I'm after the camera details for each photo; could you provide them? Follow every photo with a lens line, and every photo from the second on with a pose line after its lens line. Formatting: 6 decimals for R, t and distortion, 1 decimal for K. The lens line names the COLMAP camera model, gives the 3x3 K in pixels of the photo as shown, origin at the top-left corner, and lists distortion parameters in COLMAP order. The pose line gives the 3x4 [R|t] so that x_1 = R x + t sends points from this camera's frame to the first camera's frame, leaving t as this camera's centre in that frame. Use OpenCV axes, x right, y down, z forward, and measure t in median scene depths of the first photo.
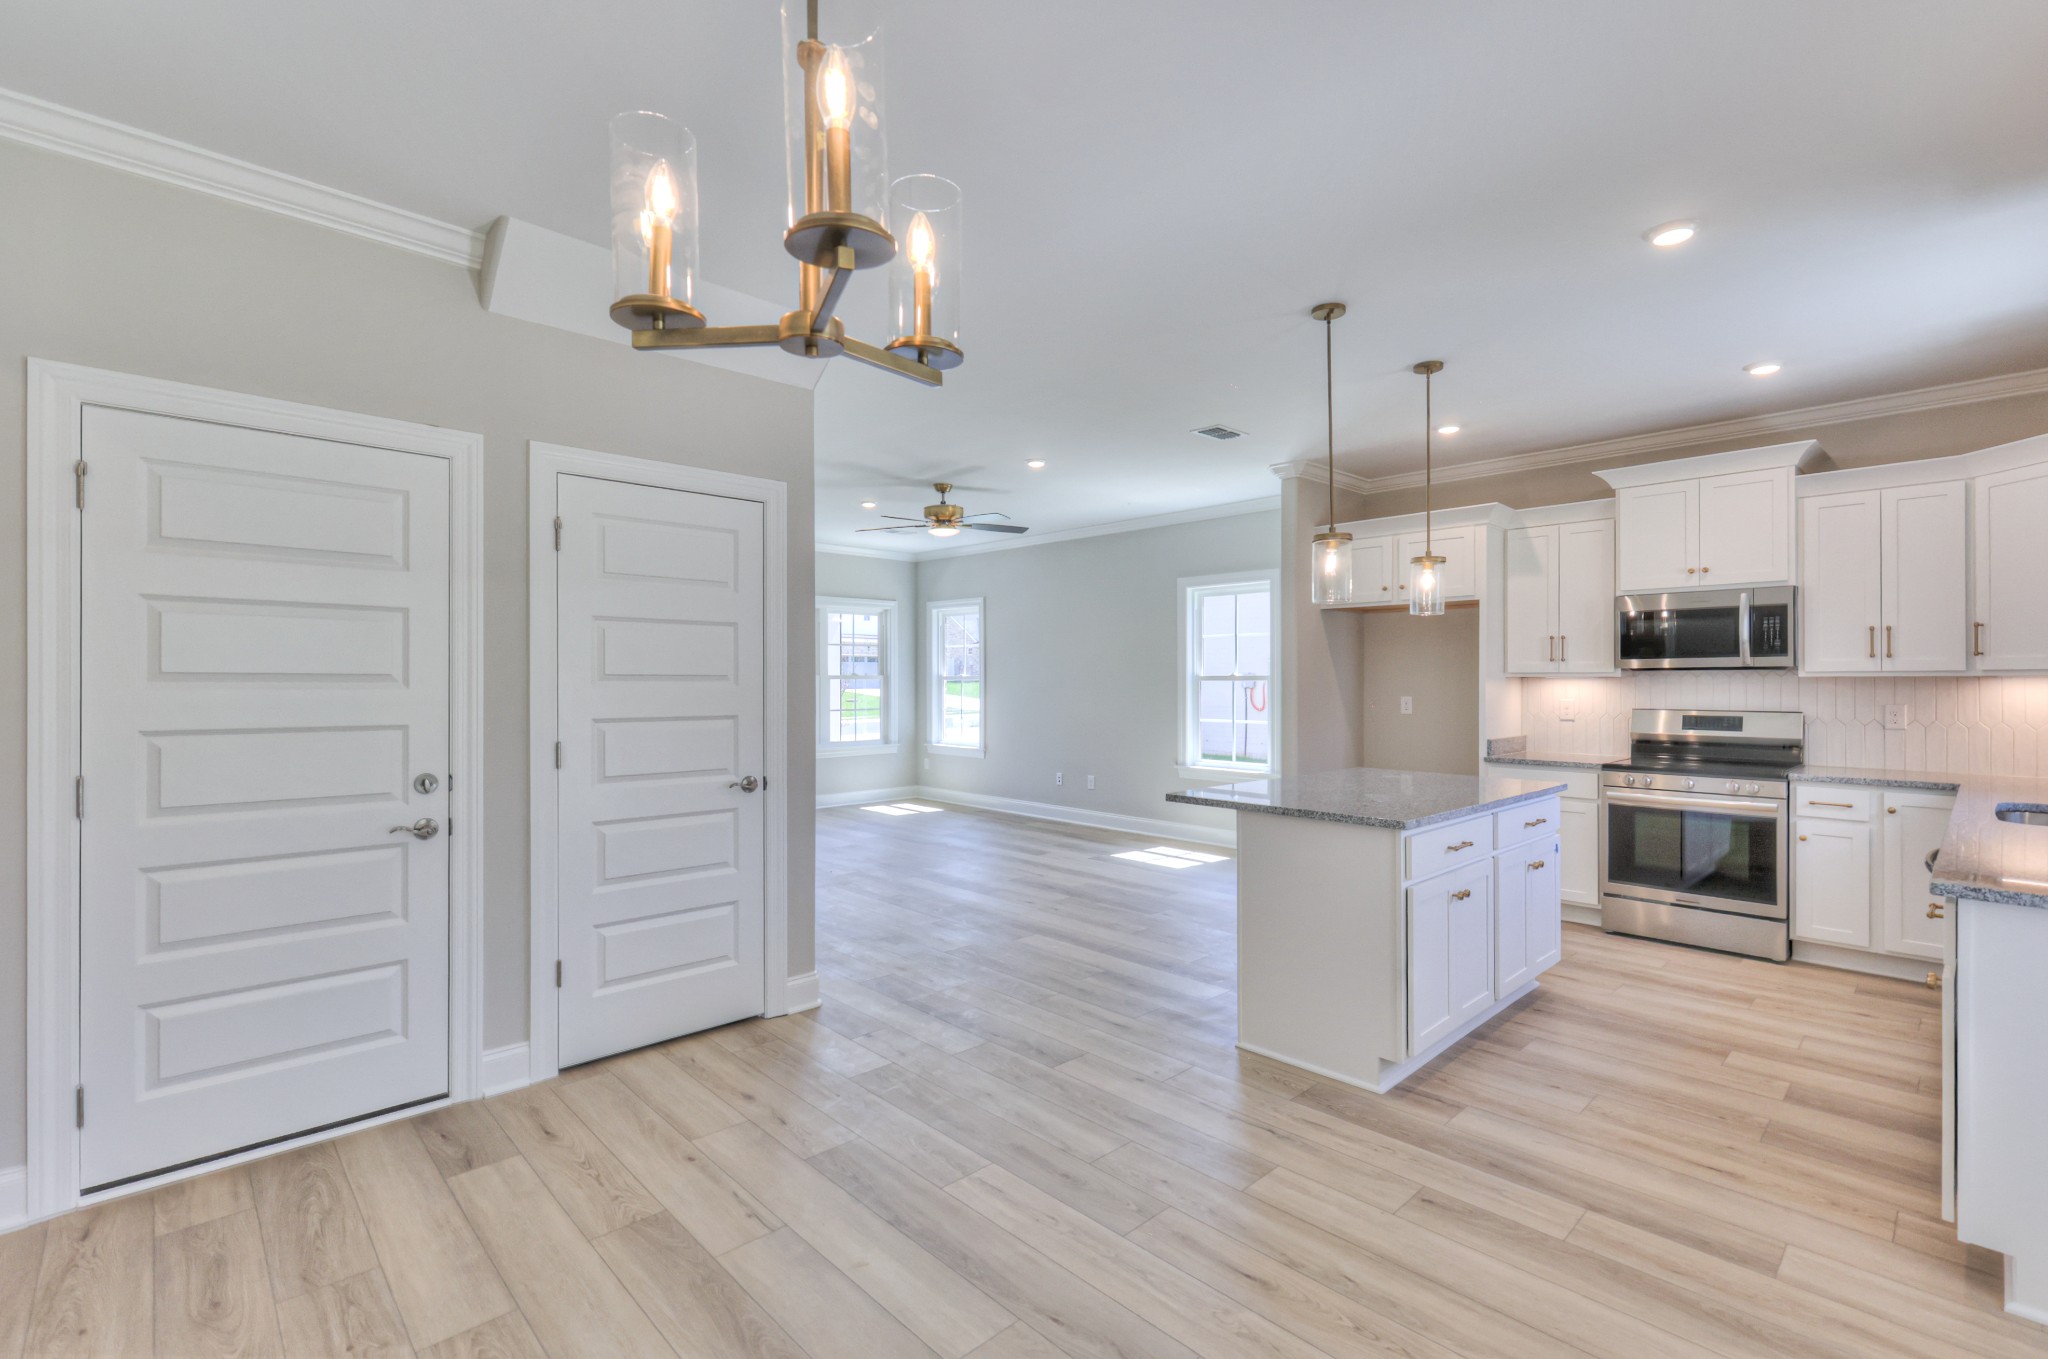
lens RADIAL K [[945.3, 0, 1024.0], [0, 945.3, 679.5], [0, 0, 1]] dist [0.009653, -0.001010]
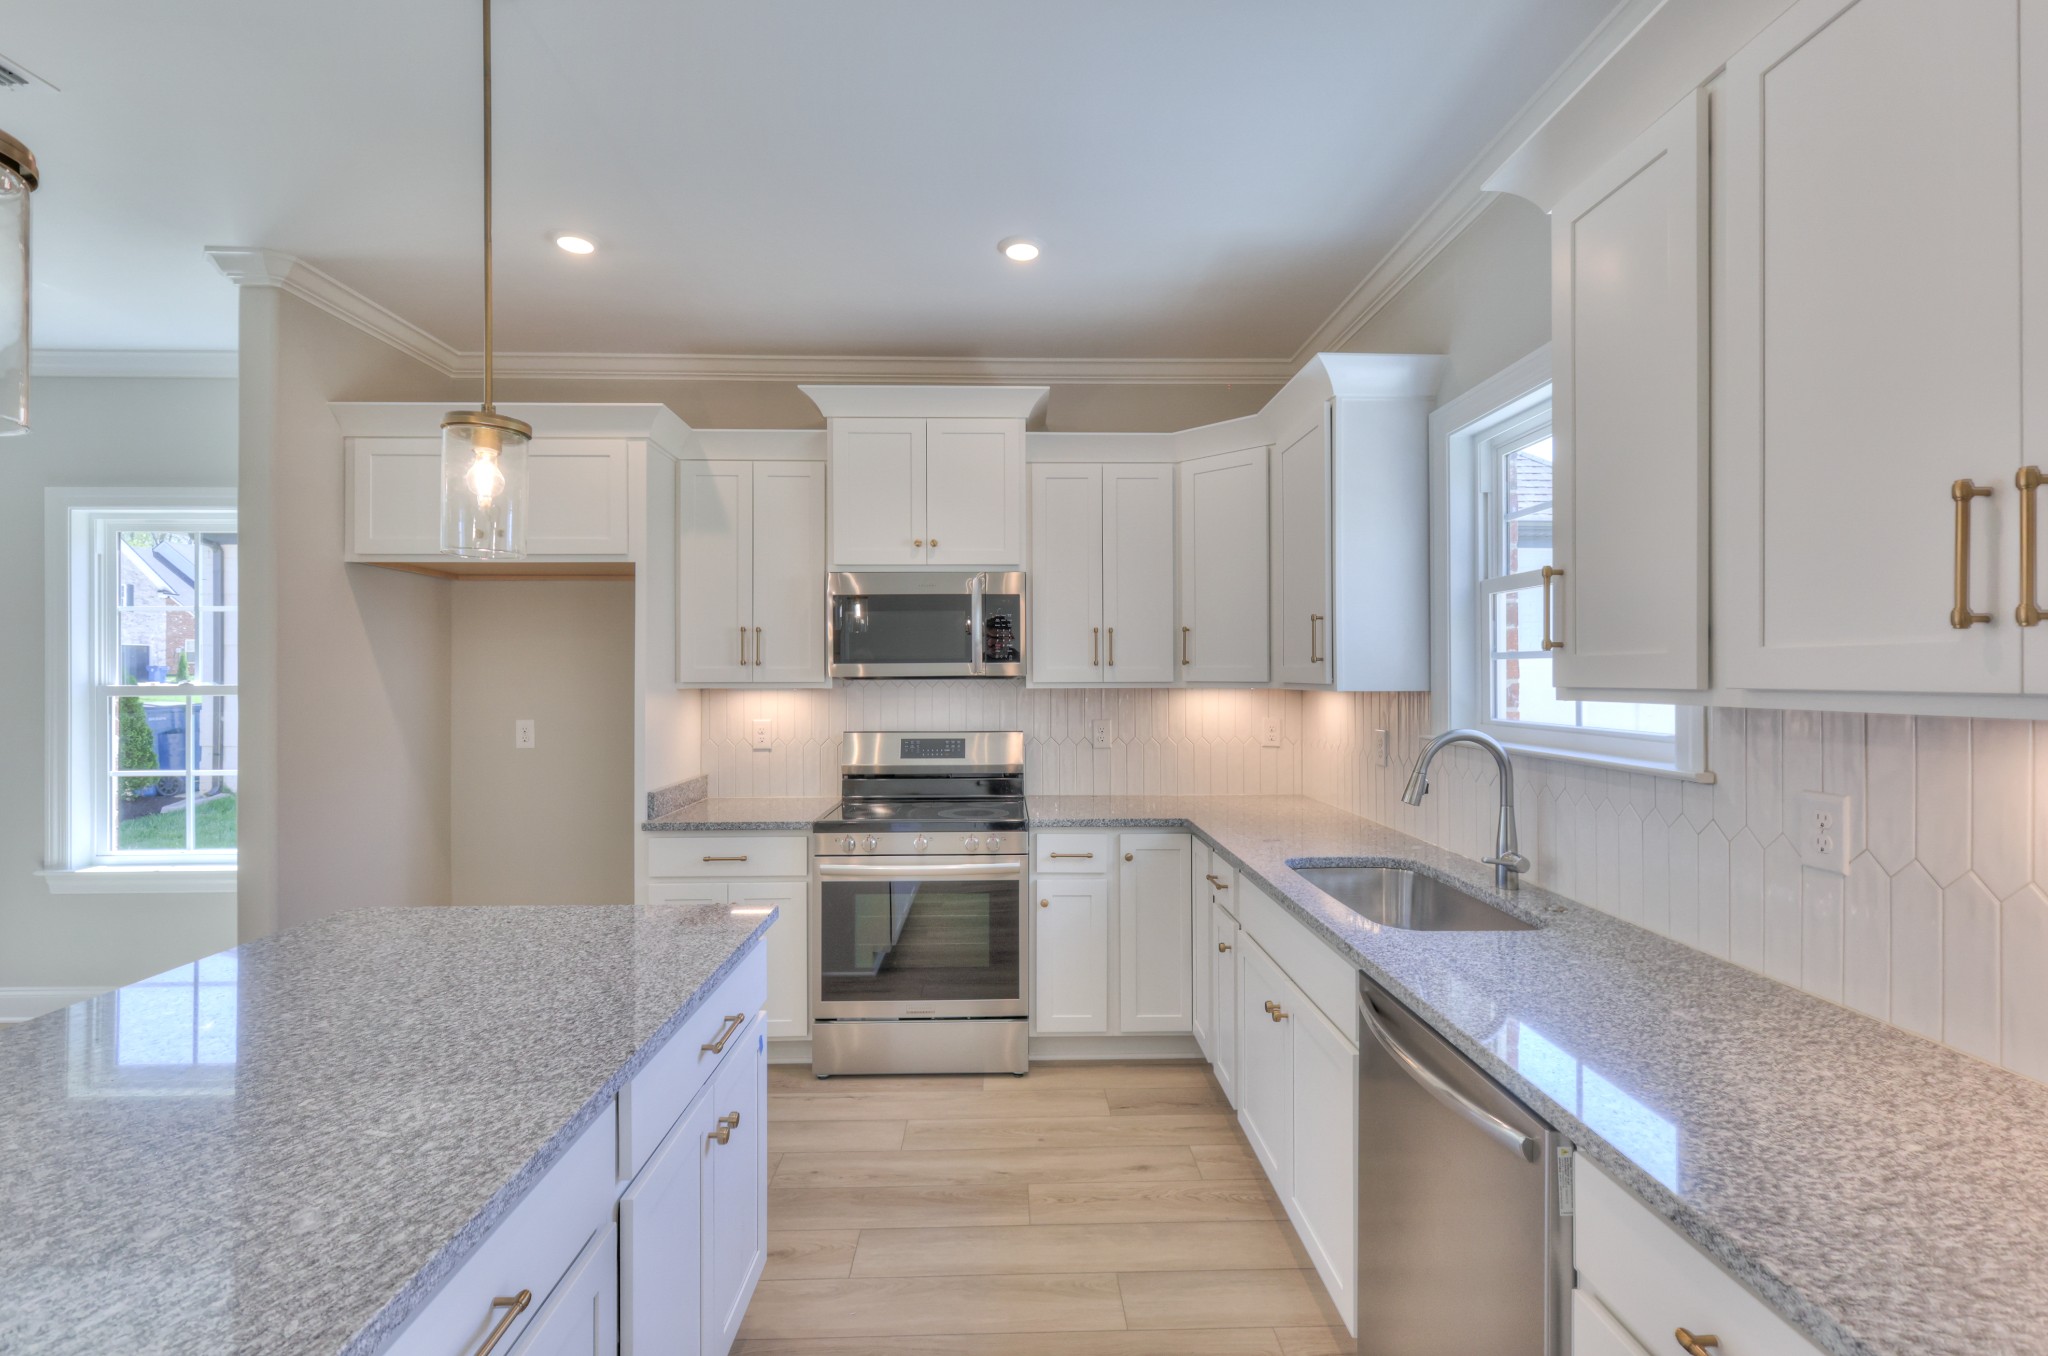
lens RADIAL K [[945.3, 0, 1024.0], [0, 945.3, 678.0], [0, 0, 1]] dist [0.009653, -0.001010]
pose [[0.691979, 0.000750, 0.721917, 0.269720], [0.000489, 0.999999, -0.001508, -0.011676], [-0.721918, 0.001397, 0.691978, 0.502398]]
